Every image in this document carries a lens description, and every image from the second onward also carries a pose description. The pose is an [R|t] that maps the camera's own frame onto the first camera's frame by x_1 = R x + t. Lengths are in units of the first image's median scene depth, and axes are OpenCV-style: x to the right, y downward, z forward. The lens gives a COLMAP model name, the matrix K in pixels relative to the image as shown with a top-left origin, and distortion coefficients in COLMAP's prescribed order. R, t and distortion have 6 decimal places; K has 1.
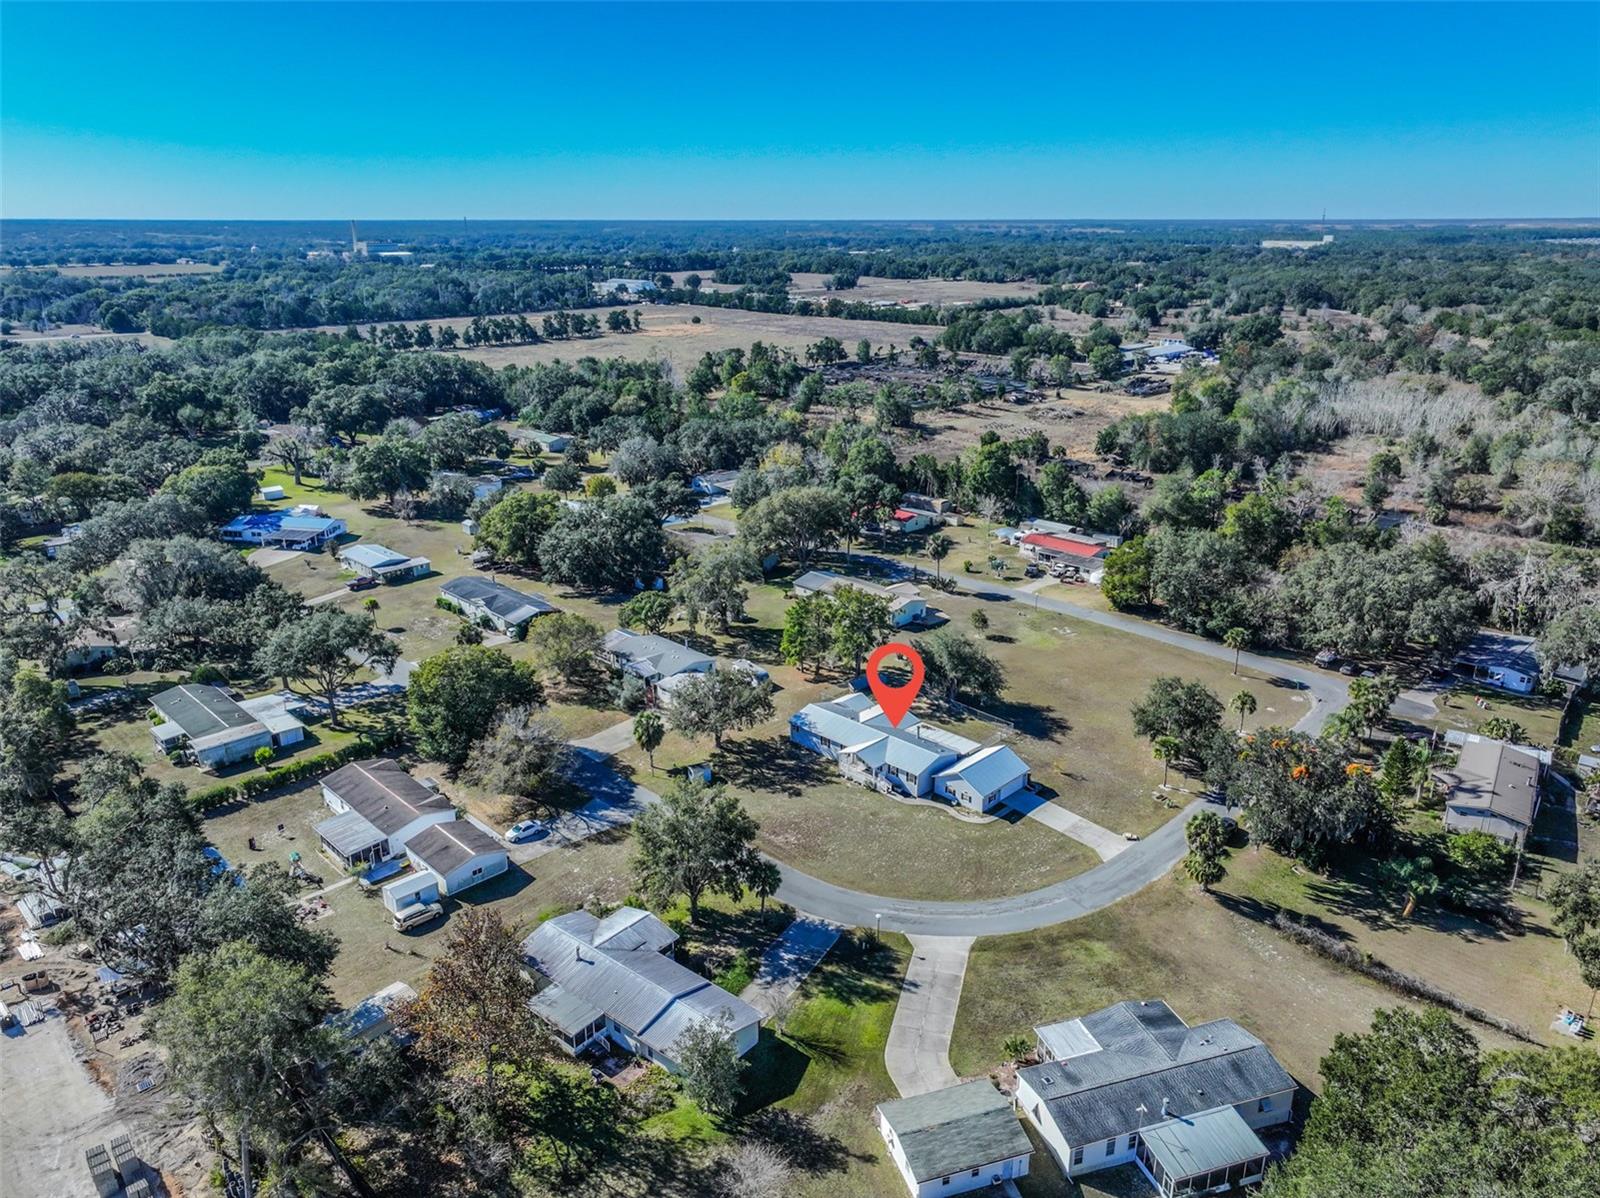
lens RADIAL K [[1119.3, 0, 800.0], [0, 1119.3, 599.0], [0, 0, 1]] dist [0.008205, 0.006818]
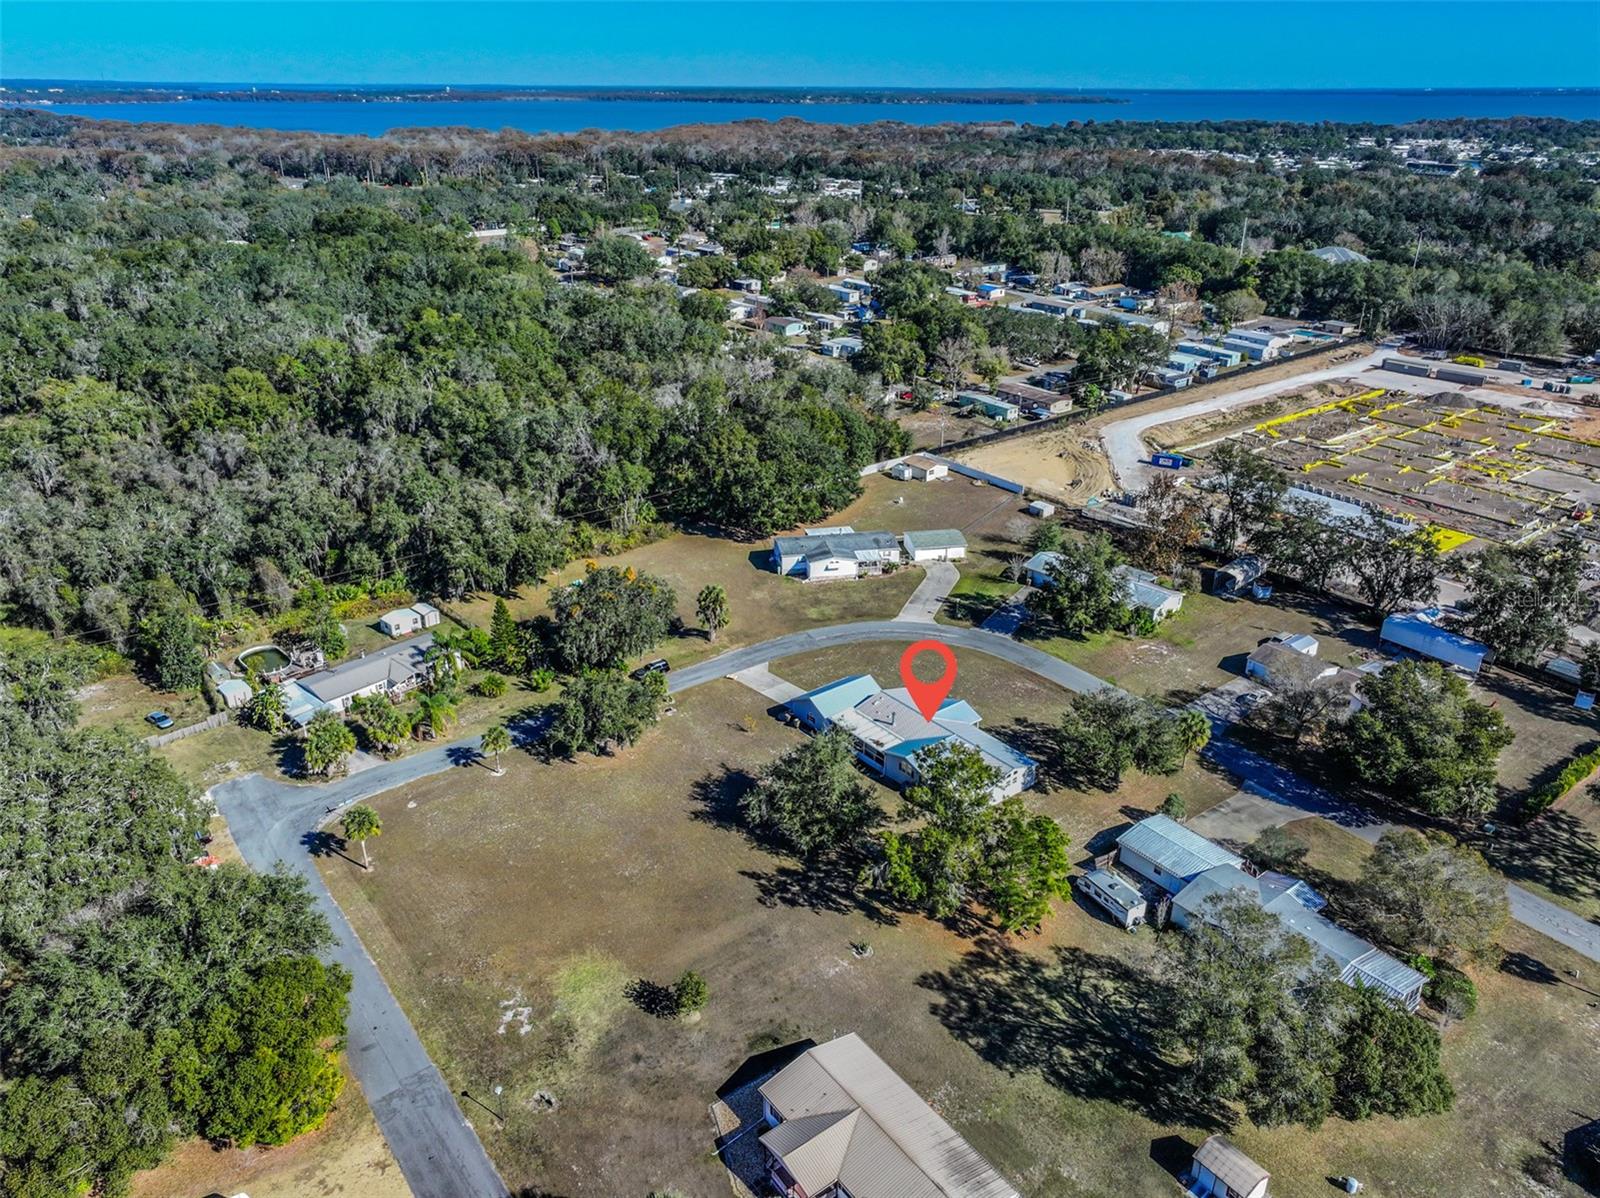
lens RADIAL K [[1119.3, 0, 800.0], [0, 1119.3, 599.0], [0, 0, 1]] dist [0.008205, 0.006818]
pose [[-0.992040, -0.057206, 0.112177, 0.085463], [0.036280, 0.723223, 0.689661, -0.588661], [-0.120582, 0.688241, -0.715391, 1.589987]]
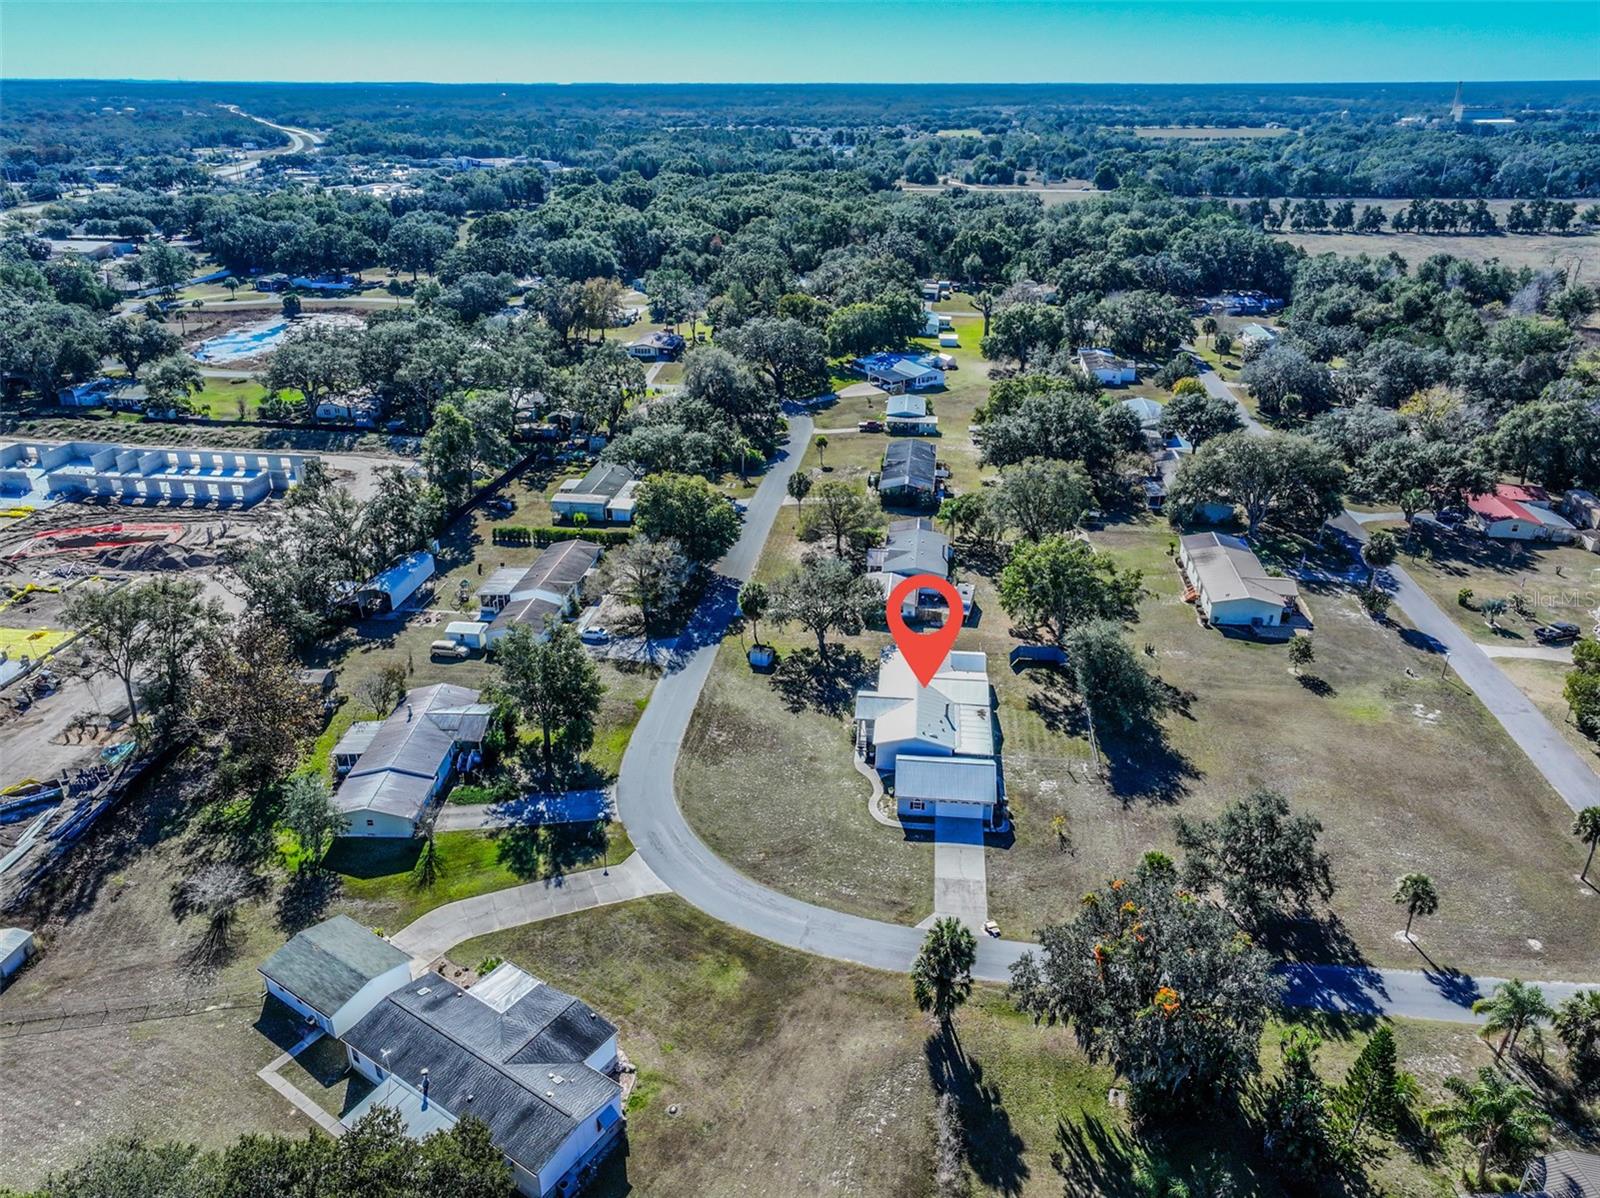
lens RADIAL K [[1119.3, 0, 800.0], [0, 1119.3, 599.0], [0, 0, 1]] dist [0.008205, 0.006818]
pose [[0.614911, 0.331197, -0.715677, 0.609299], [-0.254830, 0.942296, 0.217119, -0.113710], [0.746288, 0.048867, 0.663826, 0.350615]]
